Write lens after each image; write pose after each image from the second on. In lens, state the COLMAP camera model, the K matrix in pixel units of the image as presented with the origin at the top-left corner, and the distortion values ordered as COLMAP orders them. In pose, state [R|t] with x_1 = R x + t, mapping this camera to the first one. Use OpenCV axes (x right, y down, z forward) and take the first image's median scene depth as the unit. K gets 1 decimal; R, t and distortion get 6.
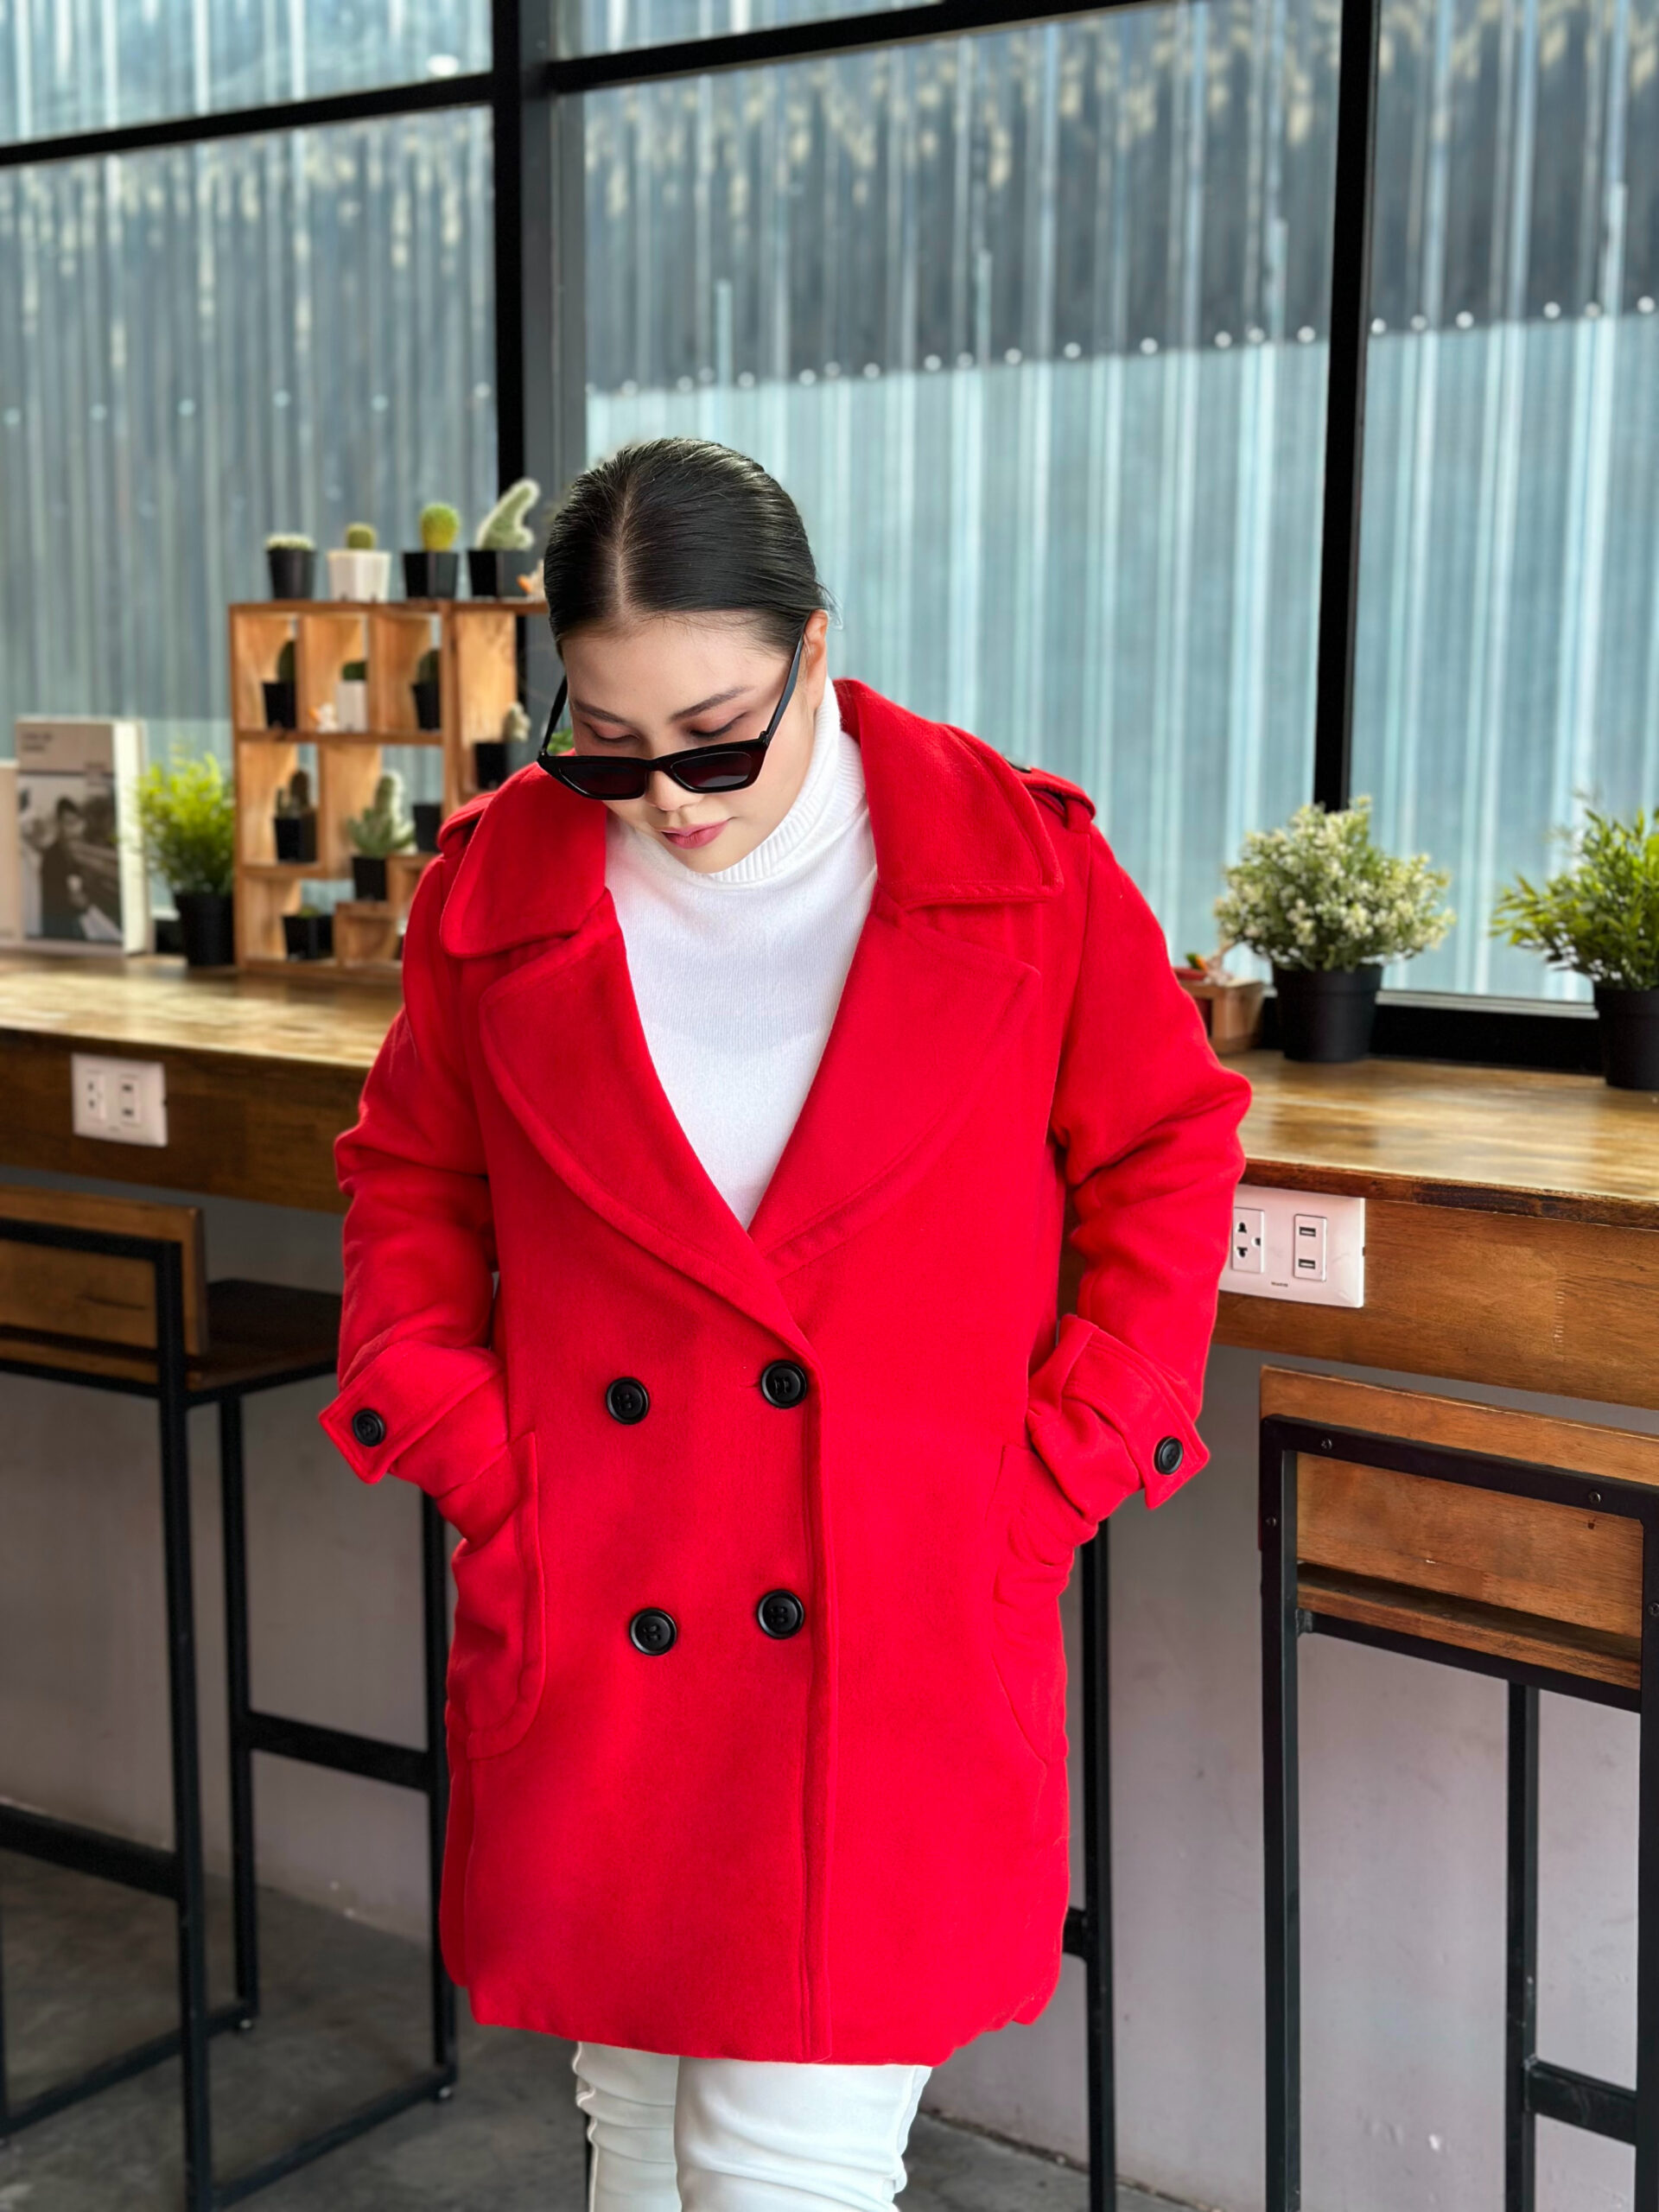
lens RADIAL K [[3059.3, 0, 829.5], [0, 3059.3, 1106.0], [0, 0, 1]] dist [0.186270, -0.379659]
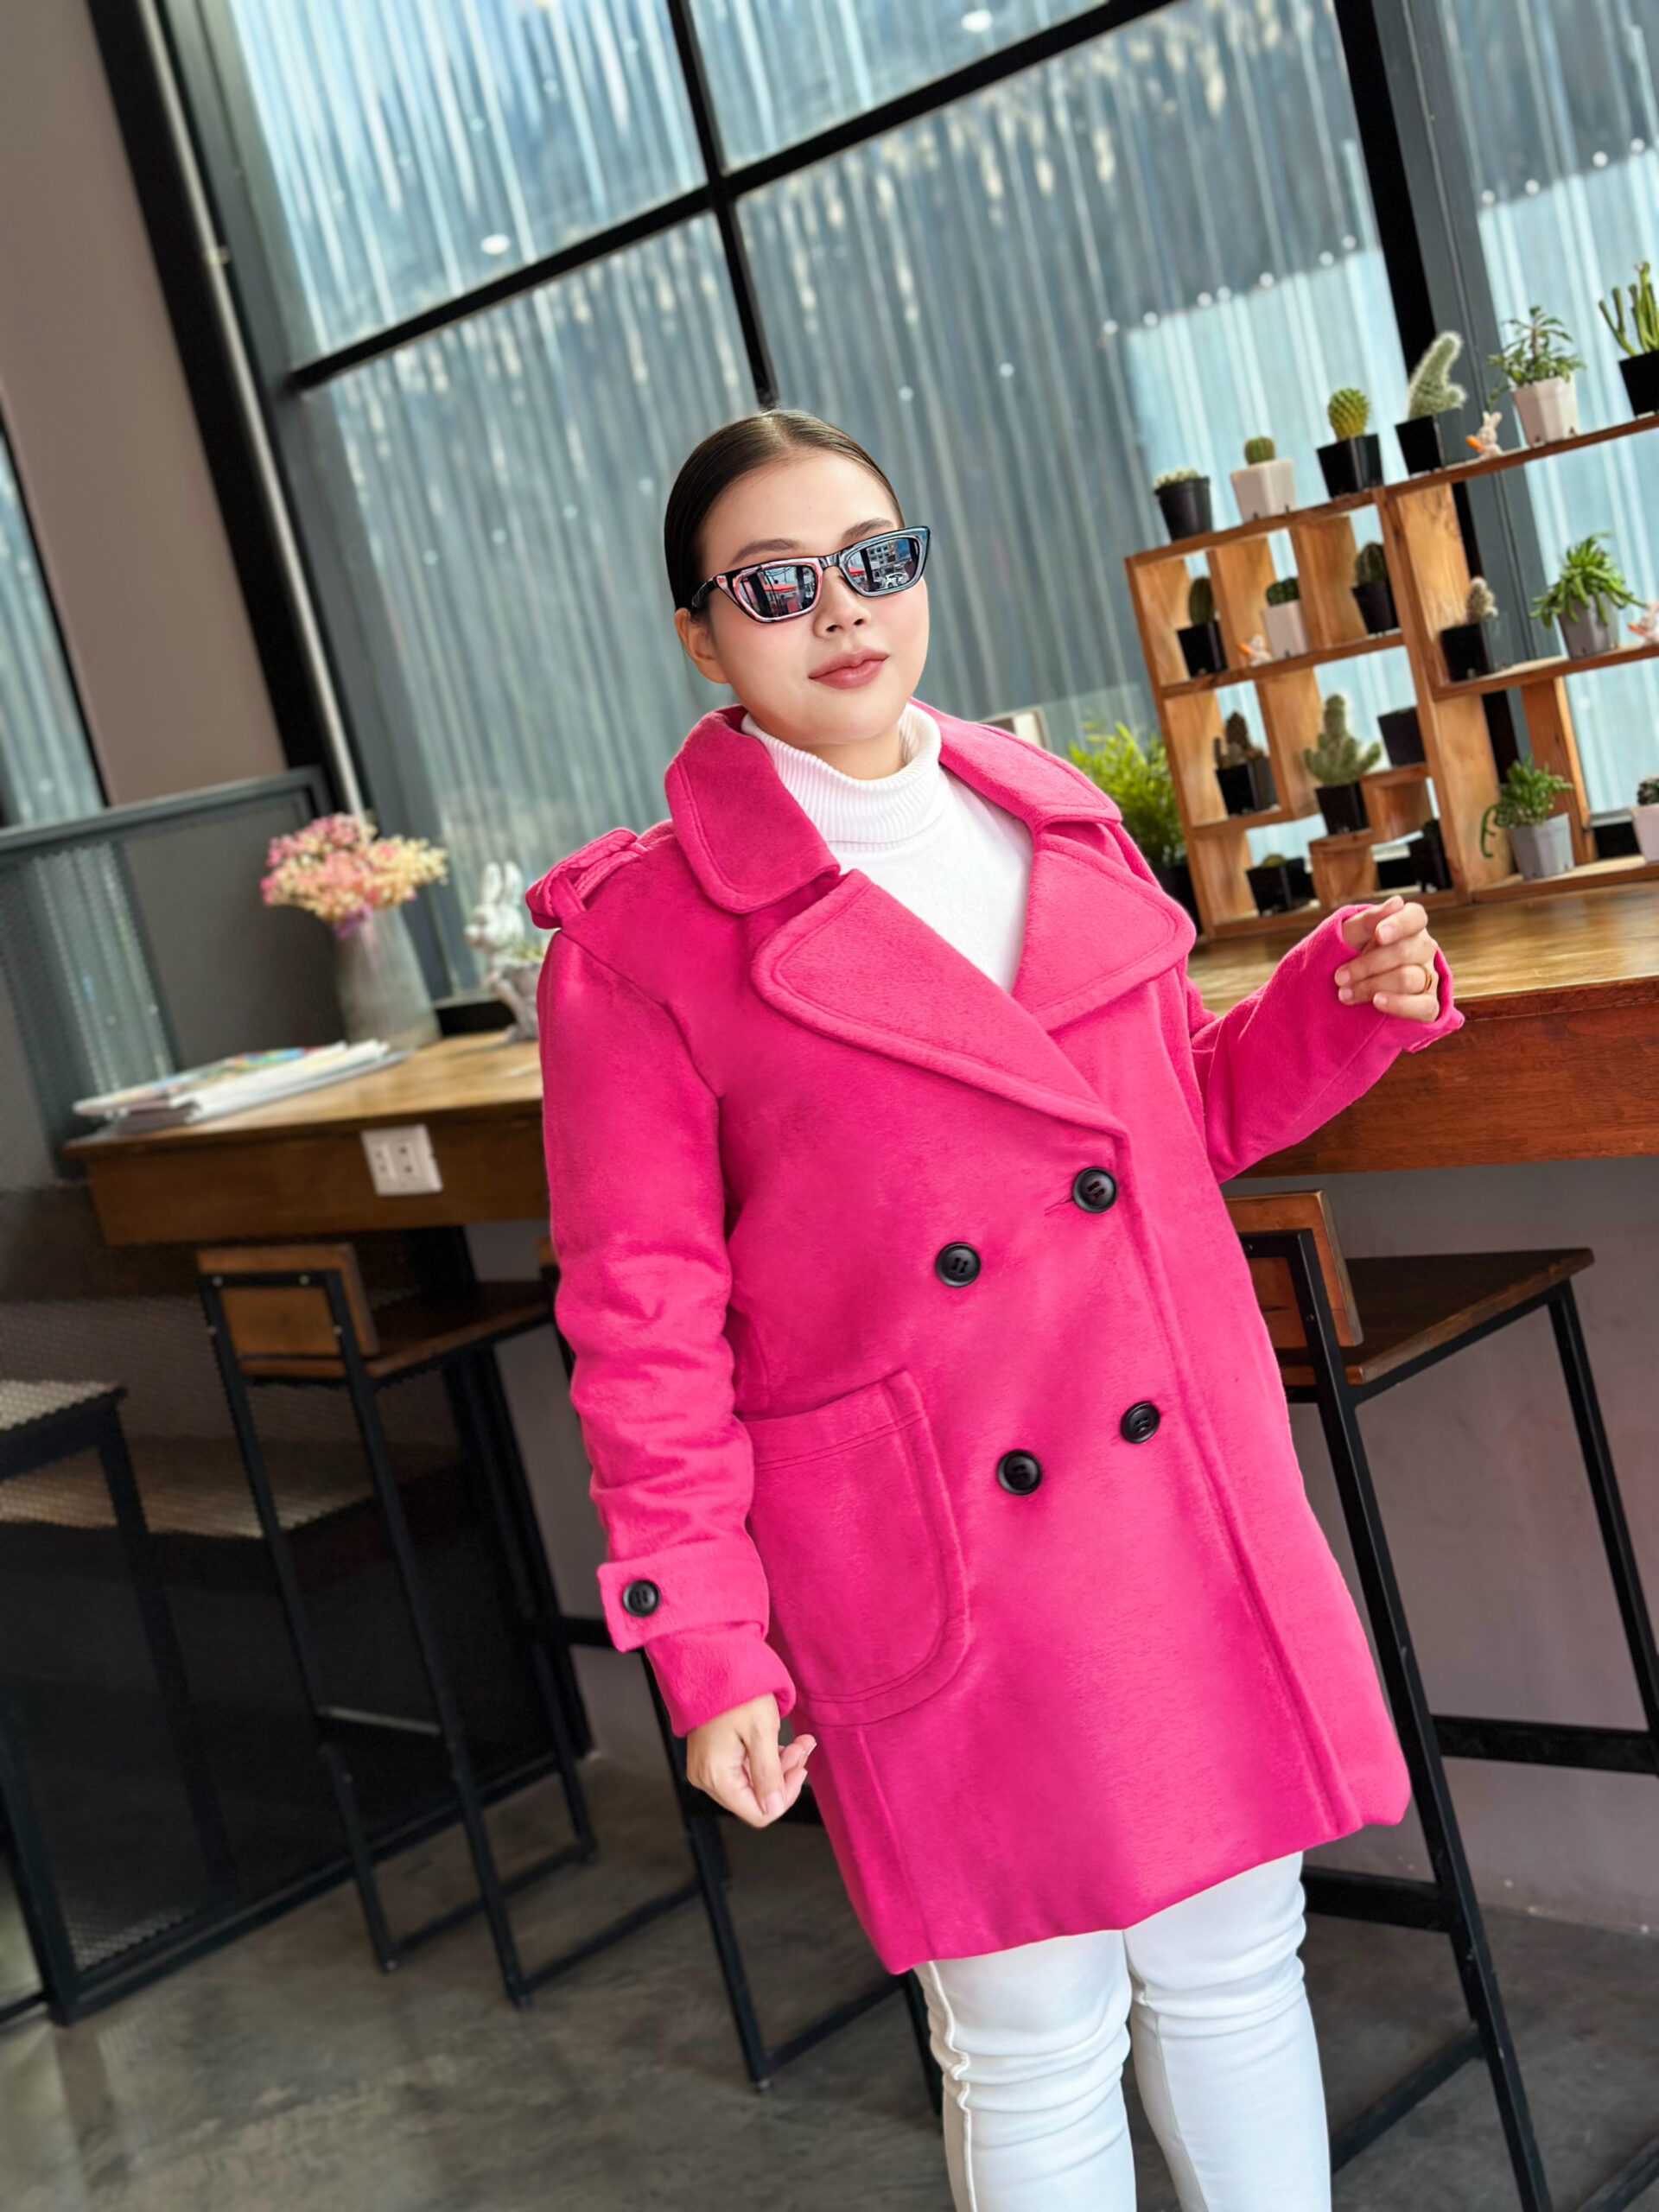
lens RADIAL K [[3059.3, 0, 829.5], [0, 3059.3, 1106.0], [0, 0, 1]] dist [0.186270, -0.379659]
pose [[0.957041, -0.209338, -0.200624, -0.127924], [0.212261, 0.977187, -0.007082, -0.012770], [0.197530, -0.035807, 0.979643, 0.063308]]
